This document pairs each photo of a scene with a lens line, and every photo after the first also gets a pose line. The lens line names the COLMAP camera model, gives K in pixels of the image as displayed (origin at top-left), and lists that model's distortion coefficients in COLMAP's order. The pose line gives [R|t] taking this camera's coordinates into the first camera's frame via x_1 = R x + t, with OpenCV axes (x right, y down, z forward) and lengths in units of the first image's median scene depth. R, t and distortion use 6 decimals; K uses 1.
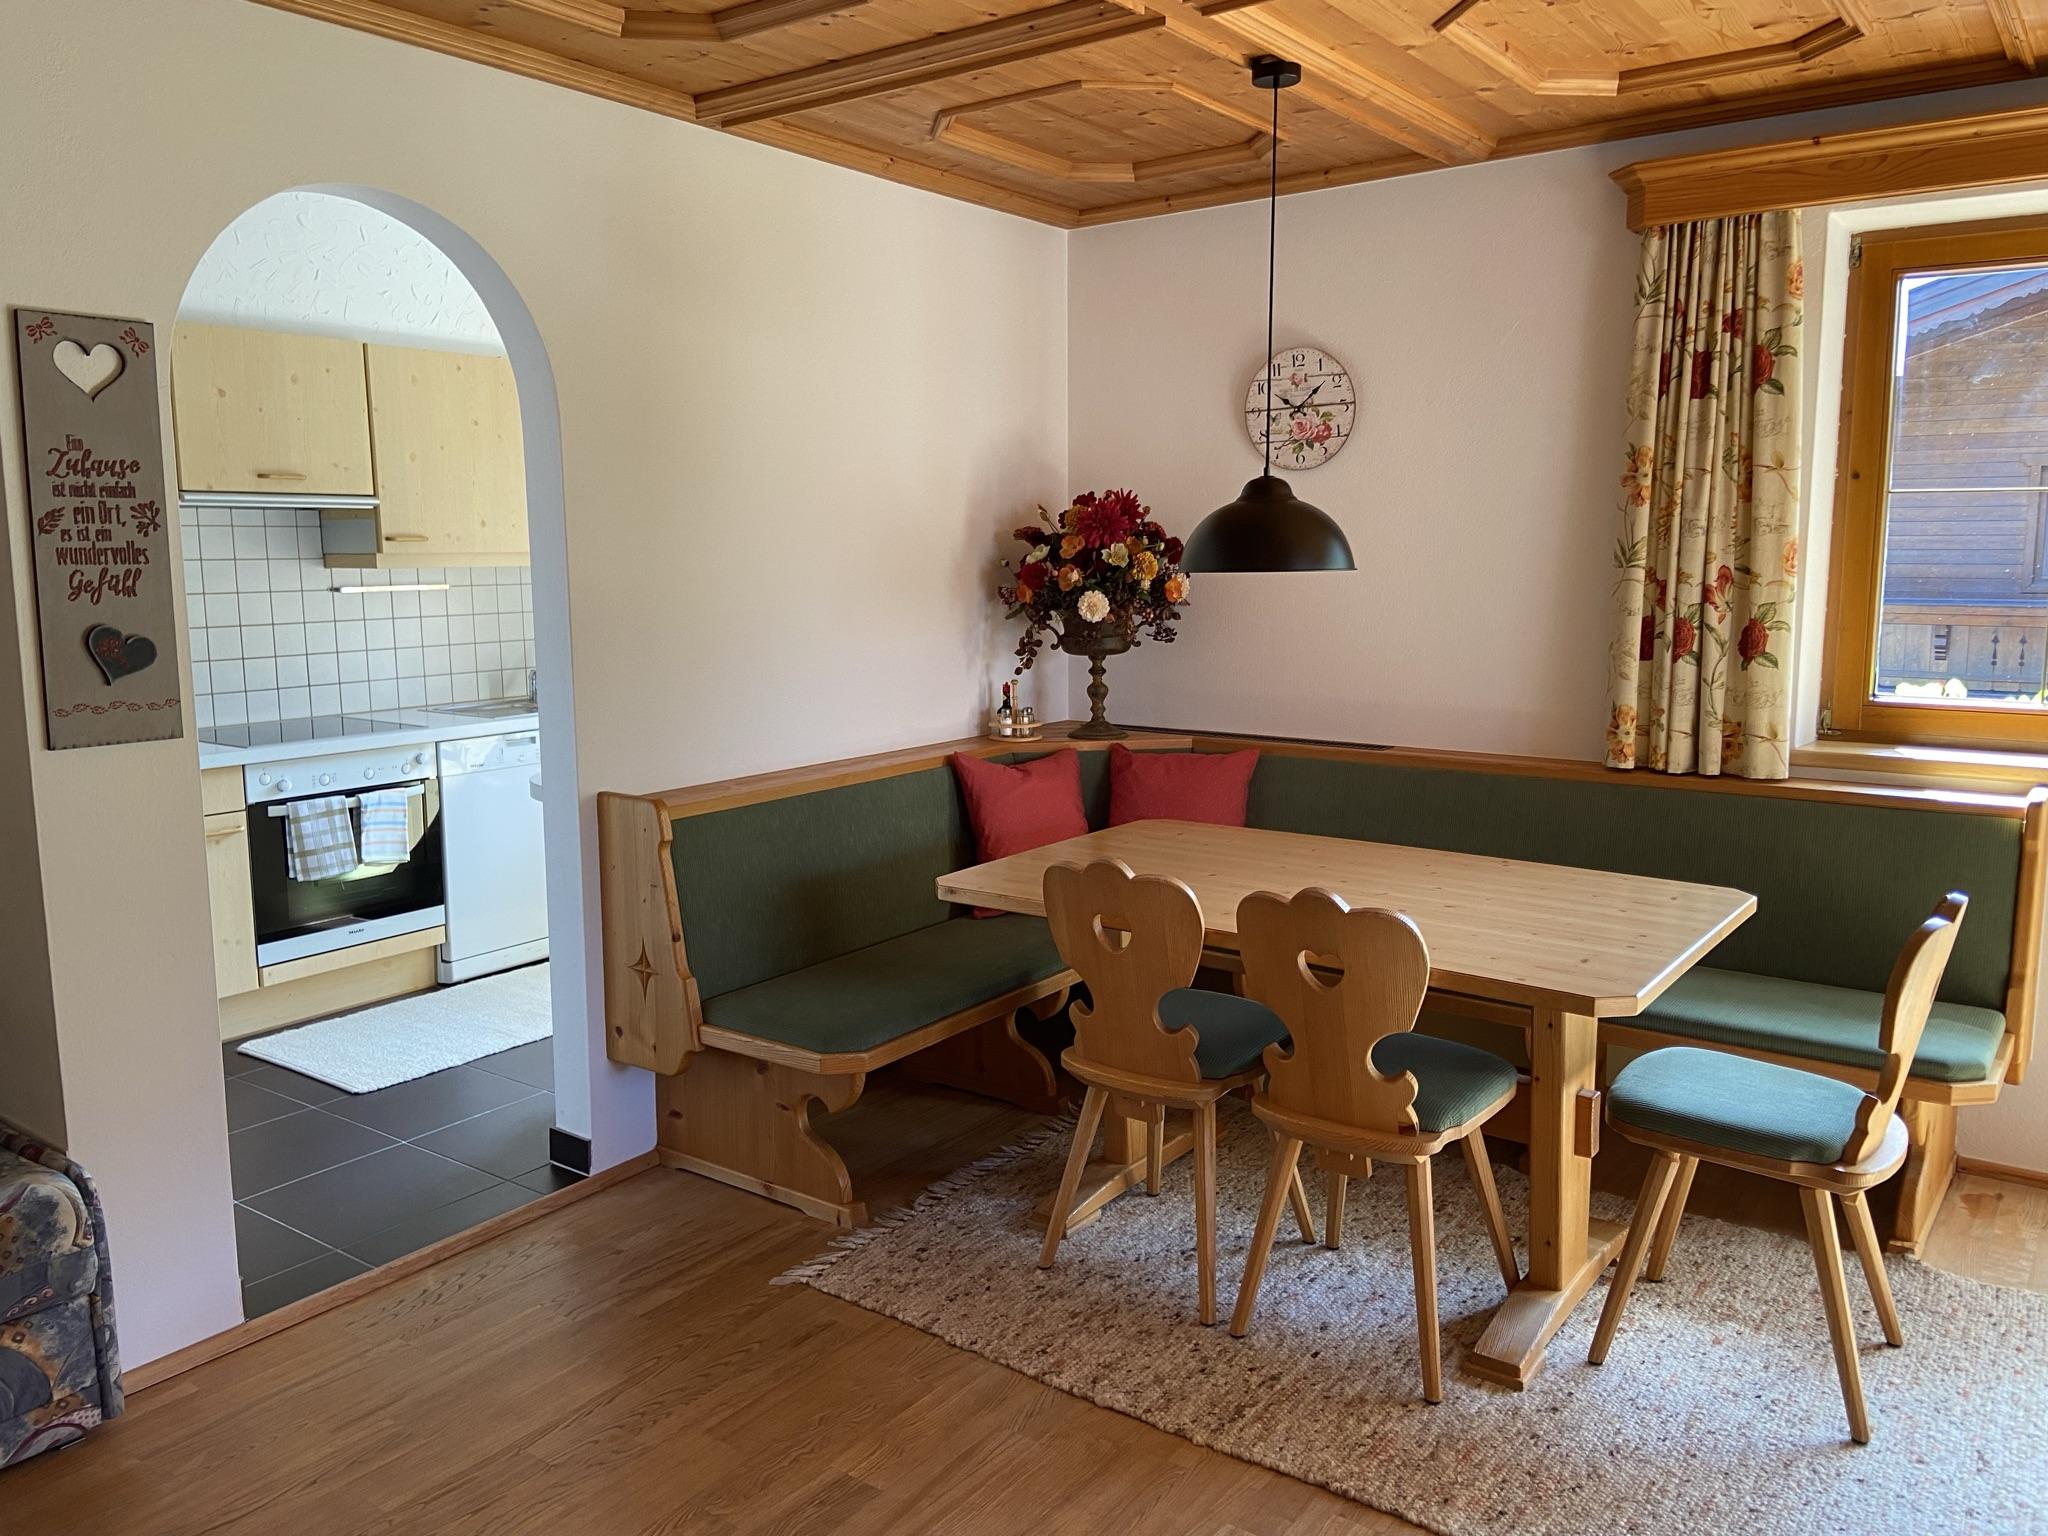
lens RADIAL K [[1545.2, 0, 1034.8], [0, 1545.2, 760.7], [0, 0, 1]] dist [0.008280, 0.002937]
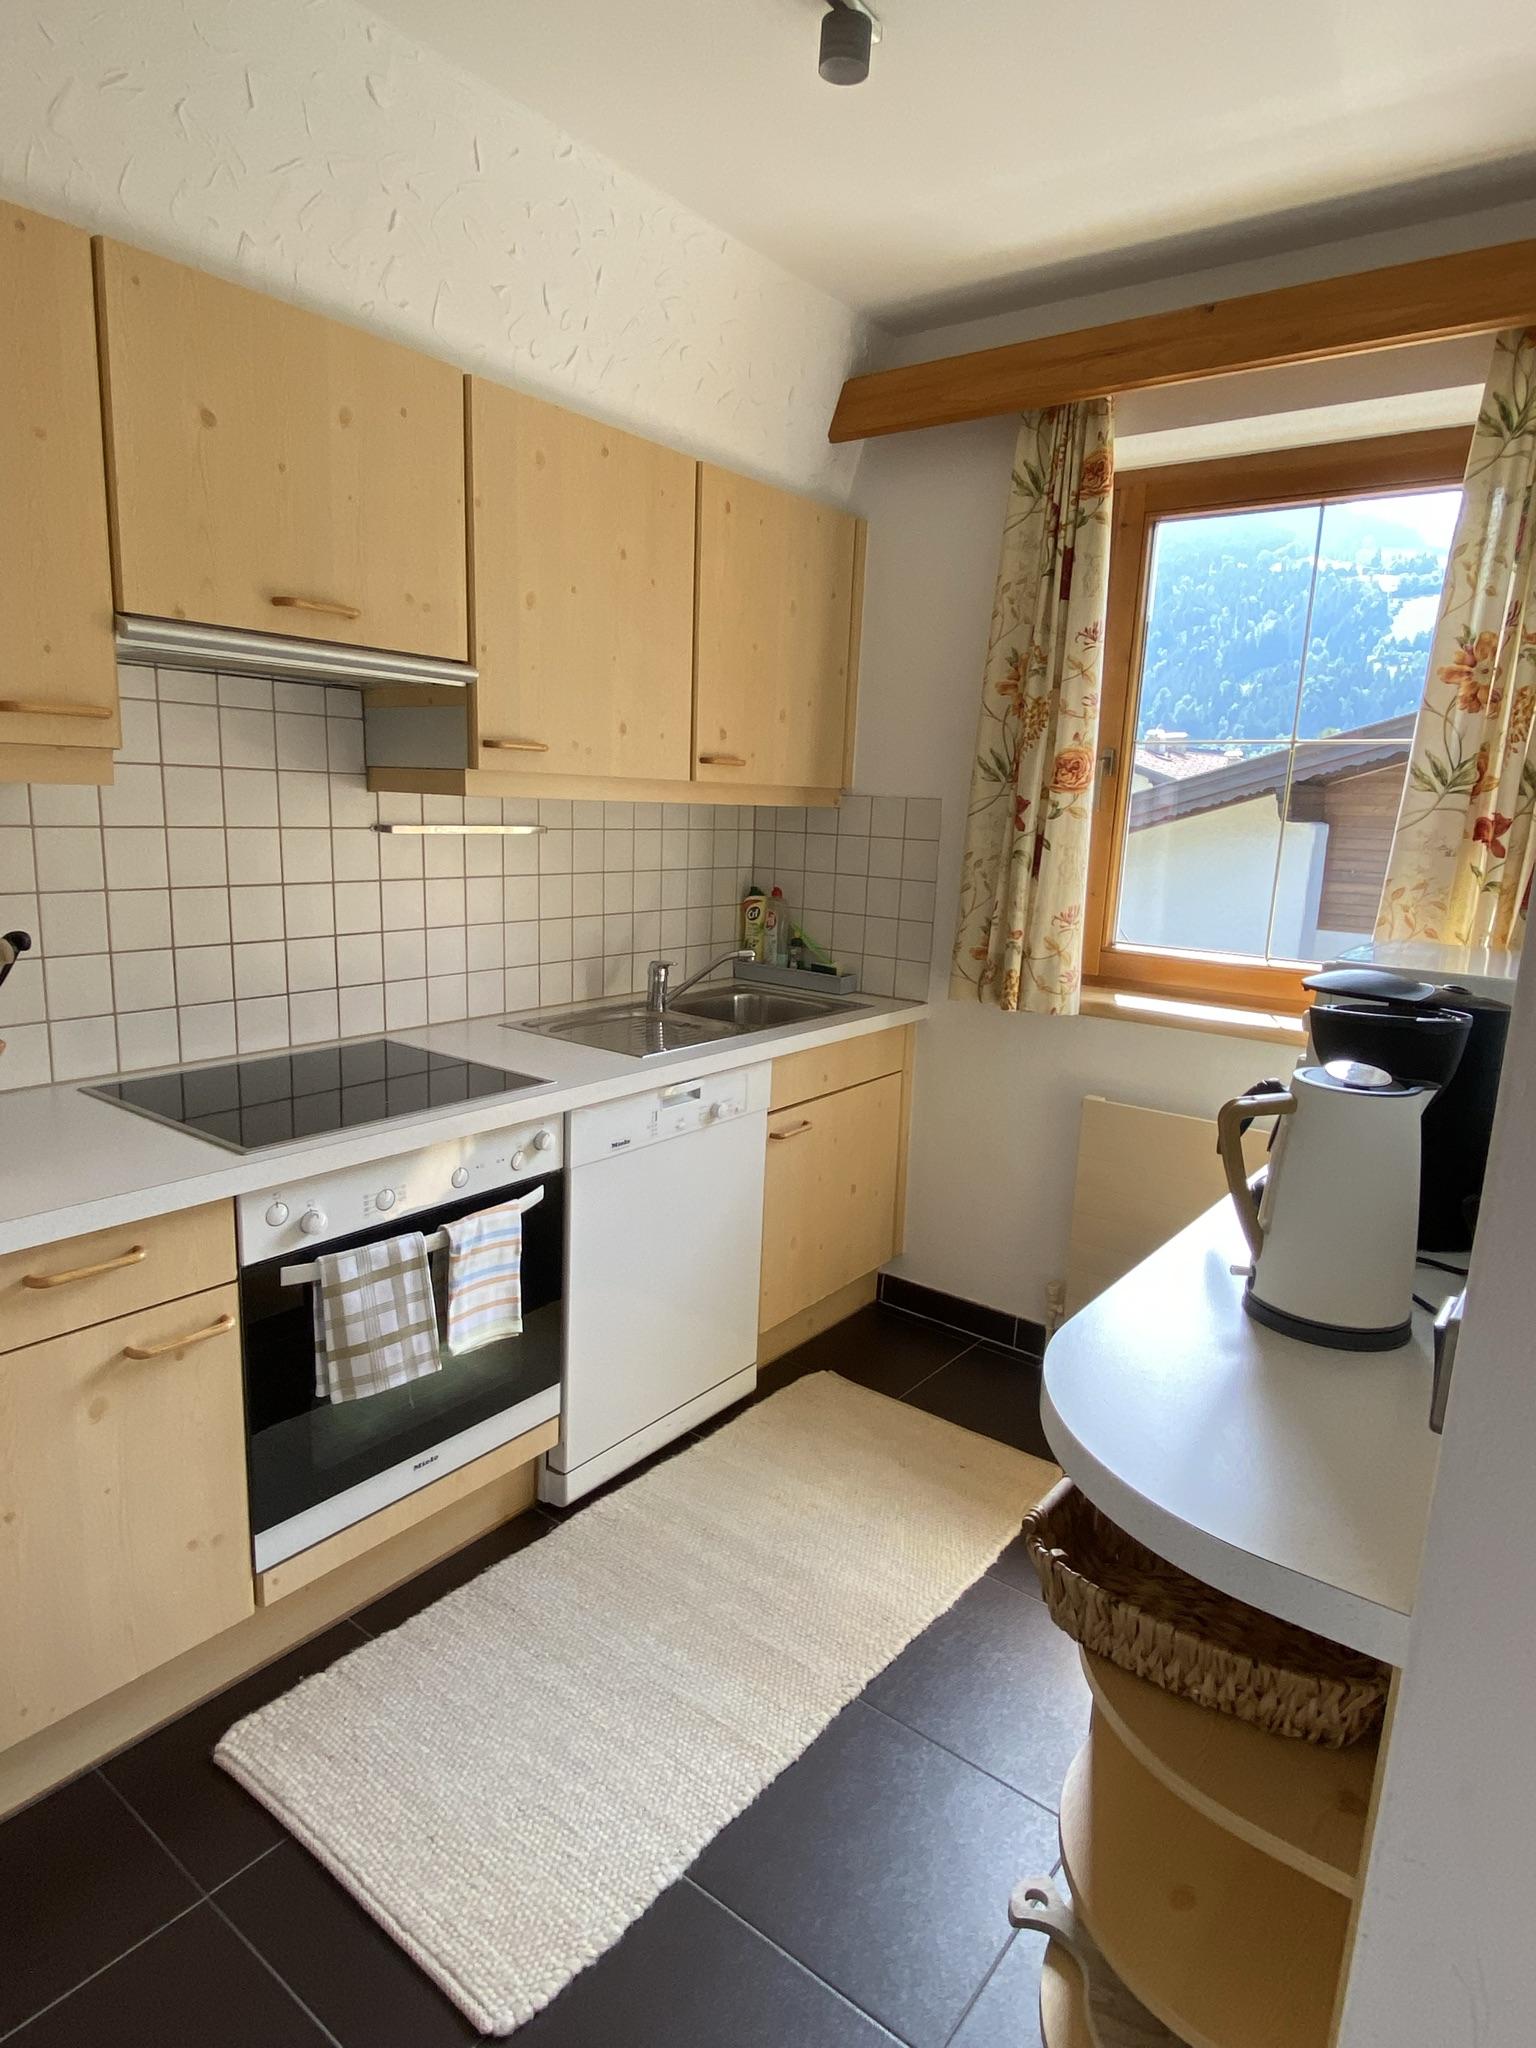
lens RADIAL K [[1161.2, 0, 755.0], [0, 1161.2, 1040.1], [0, 0, 1]] dist [-0.000694, -0.003331]
pose [[0.998214, 0.051456, -0.030341, -0.321790], [-0.049524, 0.996890, 0.061308, -0.070363], [0.033401, -0.059696, 0.997658, 0.611519]]
